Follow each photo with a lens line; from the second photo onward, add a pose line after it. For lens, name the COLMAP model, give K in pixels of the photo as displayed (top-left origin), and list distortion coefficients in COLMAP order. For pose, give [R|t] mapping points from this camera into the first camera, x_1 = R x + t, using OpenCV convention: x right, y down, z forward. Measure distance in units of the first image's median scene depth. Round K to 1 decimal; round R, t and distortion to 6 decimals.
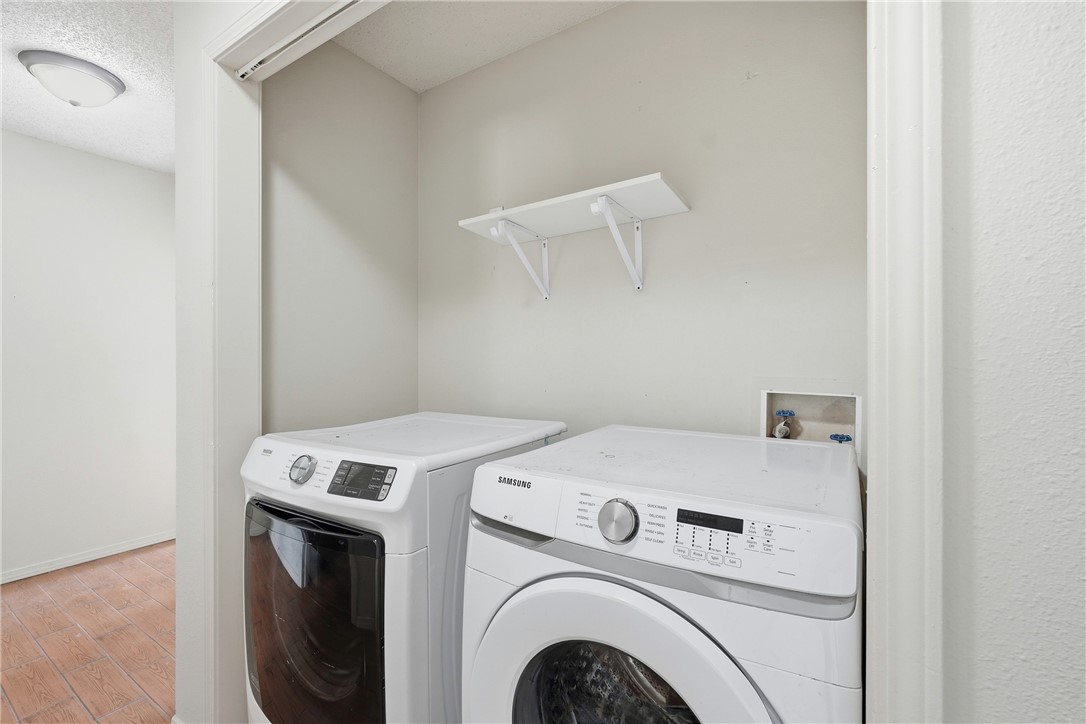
lens RADIAL K [[470.6, 0, 539.0], [0, 470.6, 360.3], [0, 0, 1]] dist [-0.002447, 0.000169]
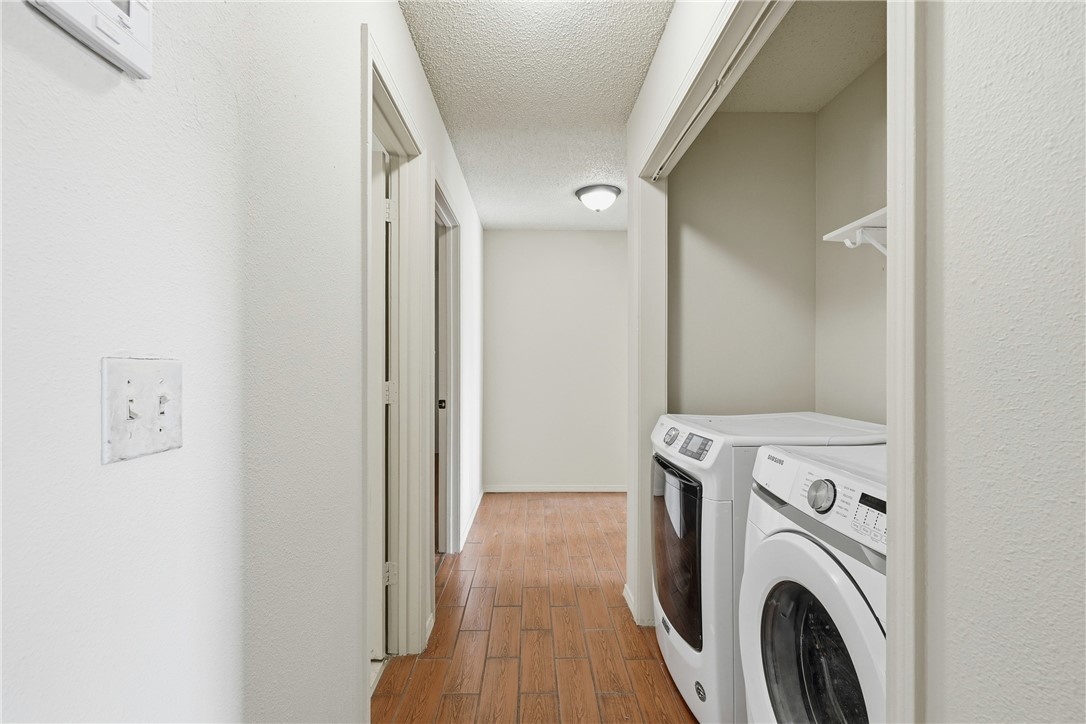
lens RADIAL K [[470.6, 0, 539.0], [0, 470.6, 360.3], [0, 0, 1]] dist [-0.002447, 0.000169]
pose [[0.561050, -0.003423, -0.827775, 0.674873], [-0.001952, 0.999983, -0.005458, -0.006205], [0.827779, 0.004678, 0.561034, -0.273603]]
